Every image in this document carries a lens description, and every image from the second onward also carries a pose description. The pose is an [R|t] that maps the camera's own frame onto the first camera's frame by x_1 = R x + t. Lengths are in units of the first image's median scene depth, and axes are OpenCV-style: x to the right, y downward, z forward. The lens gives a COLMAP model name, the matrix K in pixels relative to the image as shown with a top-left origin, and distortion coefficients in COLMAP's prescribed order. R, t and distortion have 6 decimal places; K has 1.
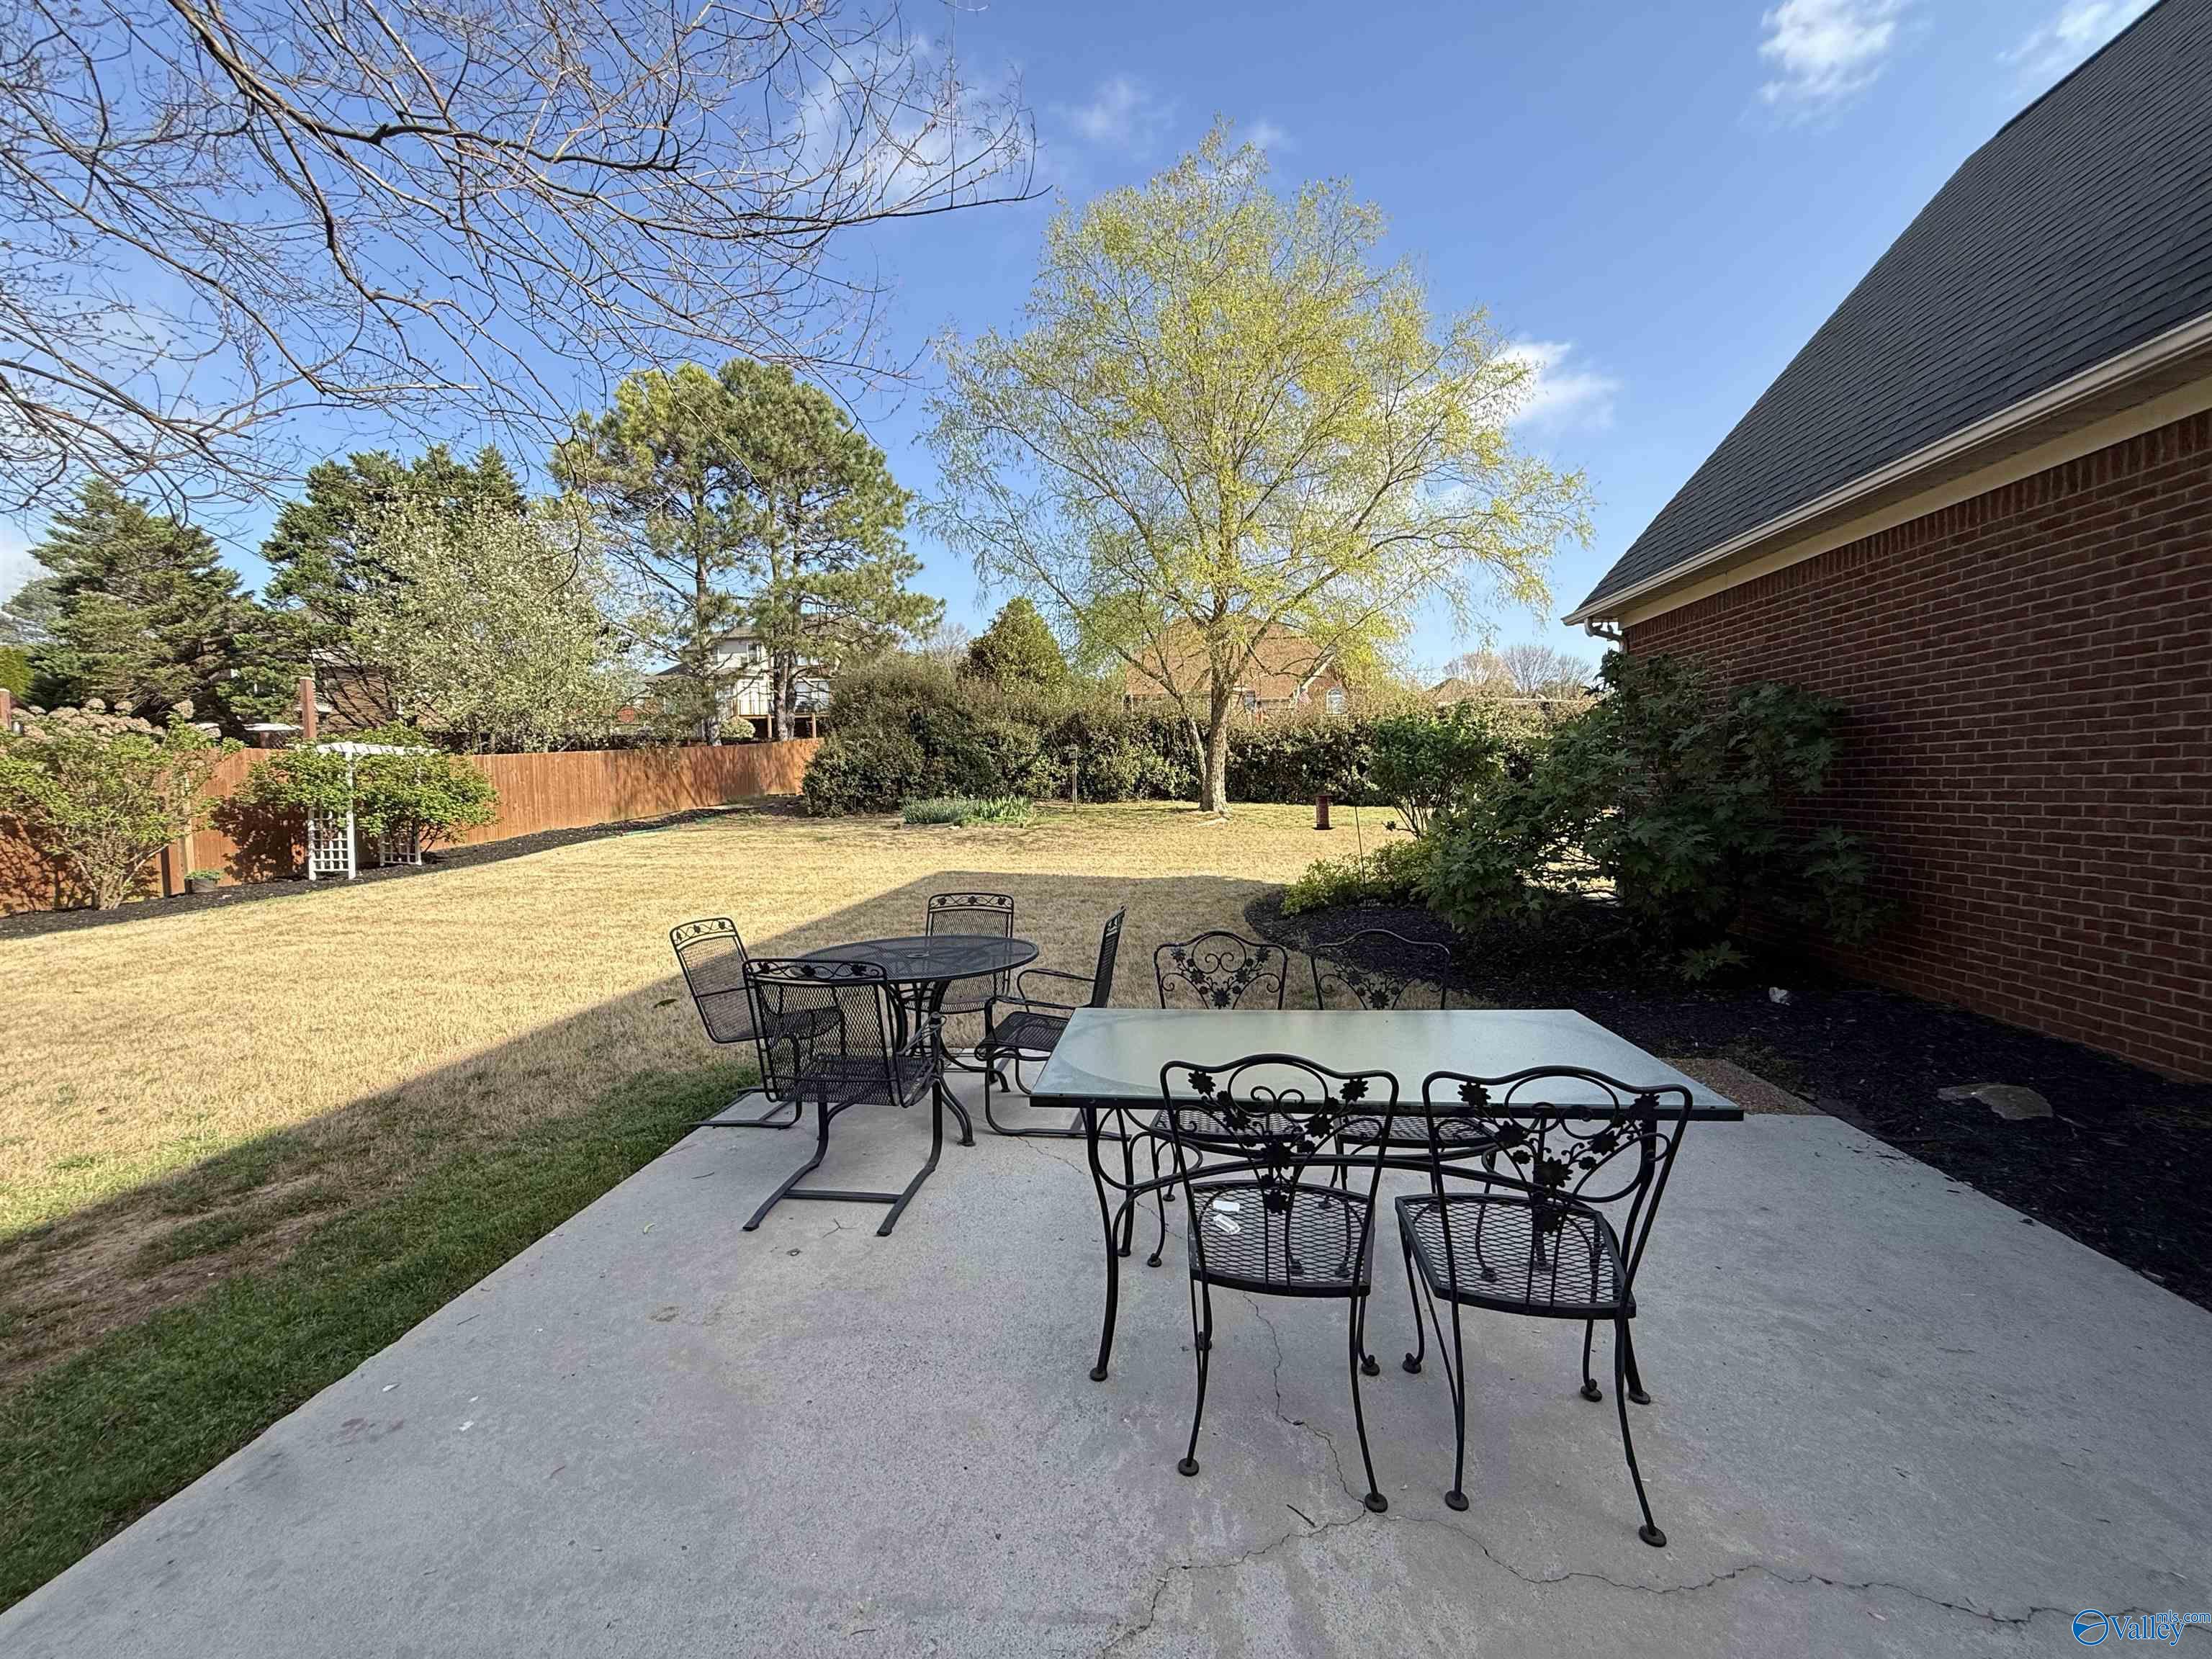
lens RADIAL K [[871.2, 0, 1106.8], [0, 871.2, 820.9], [0, 0, 1]] dist [0.000776, 0.000388]
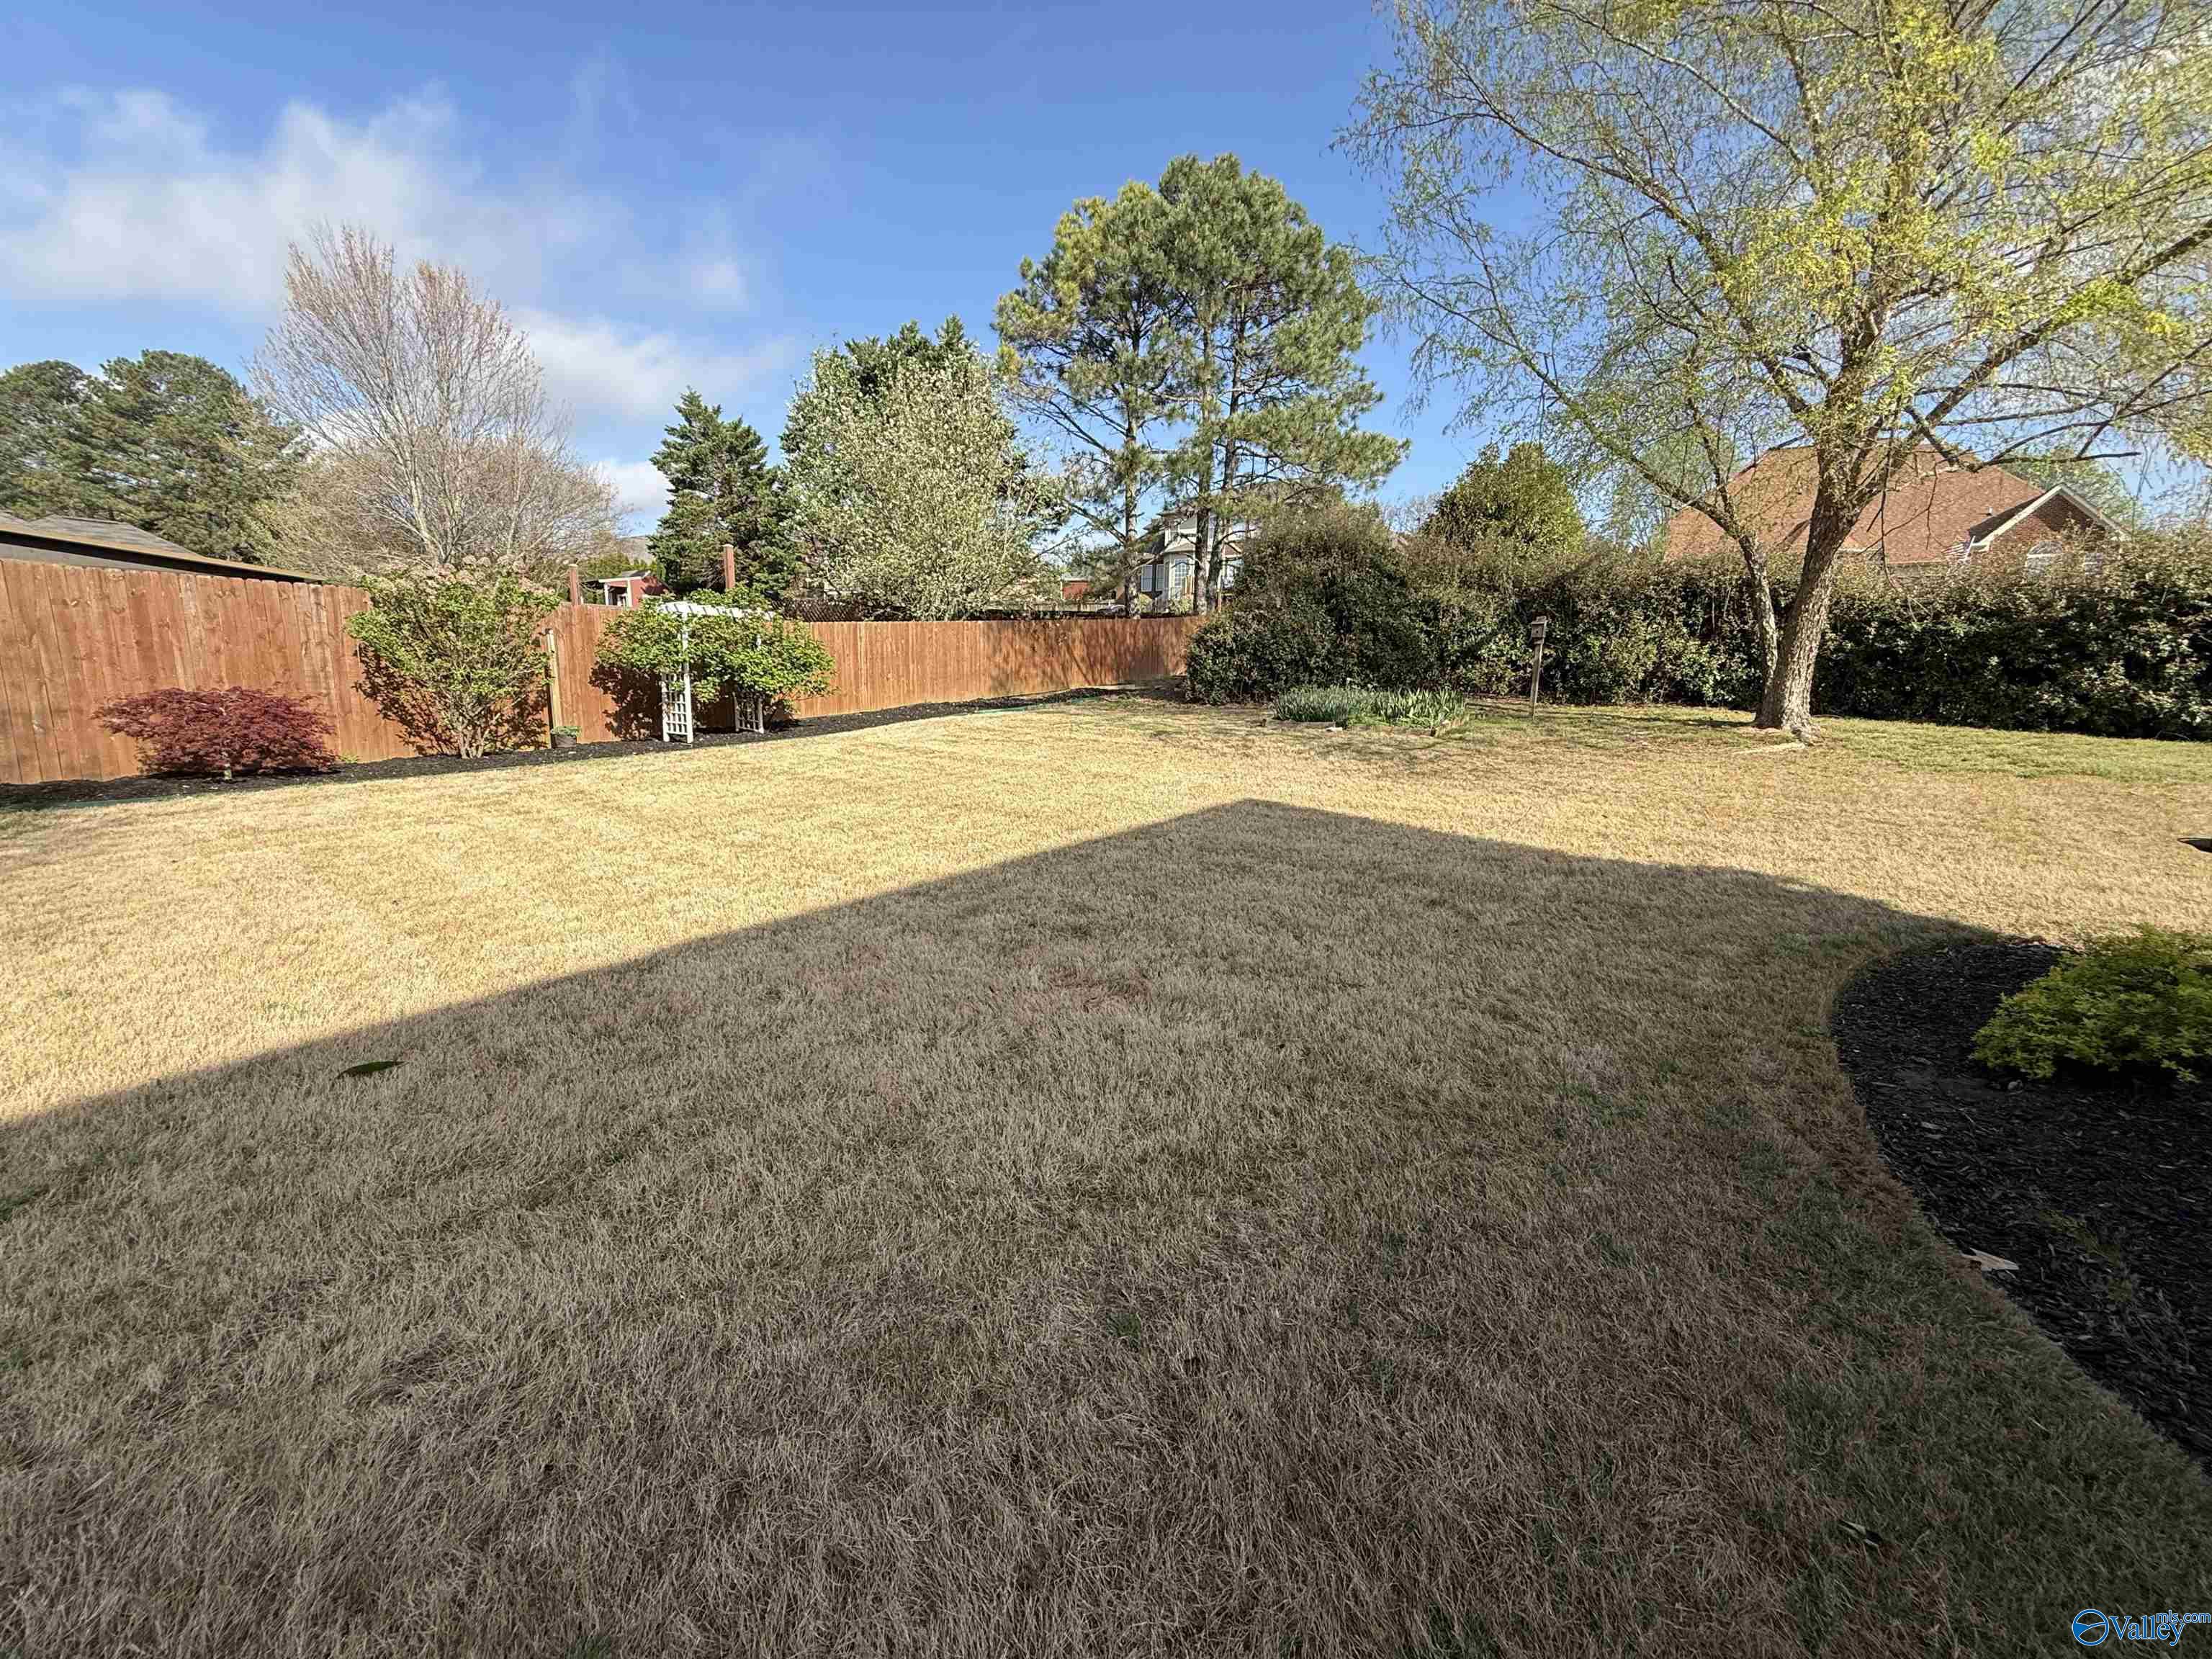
lens RADIAL K [[871.2, 0, 1106.8], [0, 871.2, 820.9], [0, 0, 1]] dist [0.000776, 0.000388]
pose [[0.859494, 0.120309, -0.496785, 0.024933], [-0.055520, 0.988129, 0.143245, -0.007860], [0.508121, -0.095537, 0.855970, 0.208057]]
